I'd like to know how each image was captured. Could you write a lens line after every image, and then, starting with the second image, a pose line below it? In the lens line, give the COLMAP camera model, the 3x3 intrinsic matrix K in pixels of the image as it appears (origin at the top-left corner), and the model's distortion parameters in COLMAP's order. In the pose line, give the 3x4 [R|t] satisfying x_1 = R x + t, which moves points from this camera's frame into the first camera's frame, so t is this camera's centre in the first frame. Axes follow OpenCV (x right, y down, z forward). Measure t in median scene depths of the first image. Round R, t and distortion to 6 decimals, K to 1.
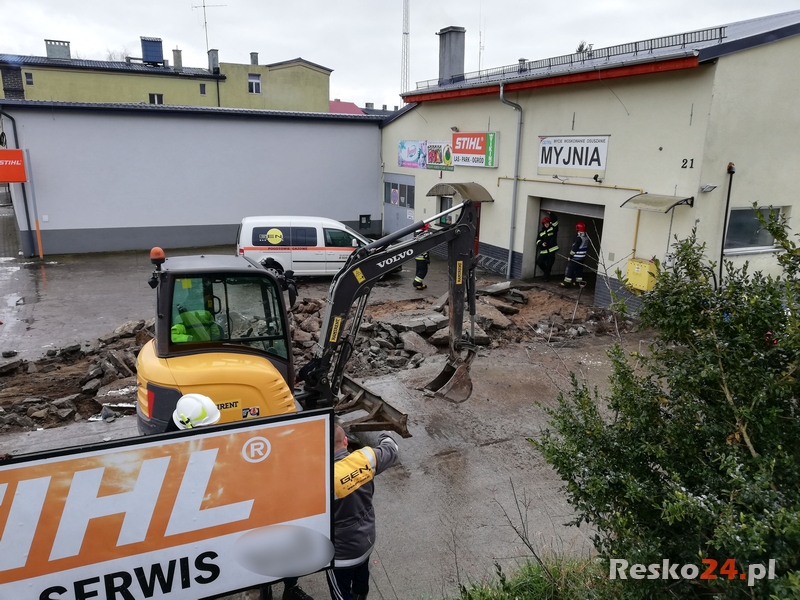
lens RADIAL K [[597.9, 0, 402.9], [0, 597.9, 296.3], [0, 0, 1]] dist [0.050860, -0.042137]
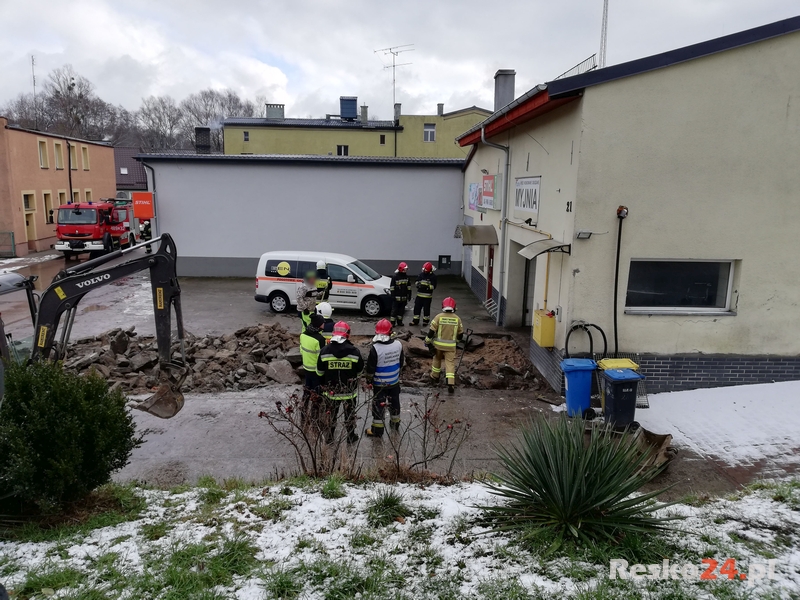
lens RADIAL K [[597.9, 0, 407.1], [0, 597.9, 305.7], [0, 0, 1]] dist [0.050860, -0.042137]
pose [[0.920130, 0.072657, -0.384814, 0.274869], [-0.093647, 0.994952, -0.036063, -0.008201], [0.380252, 0.069220, 0.922289, 0.042166]]
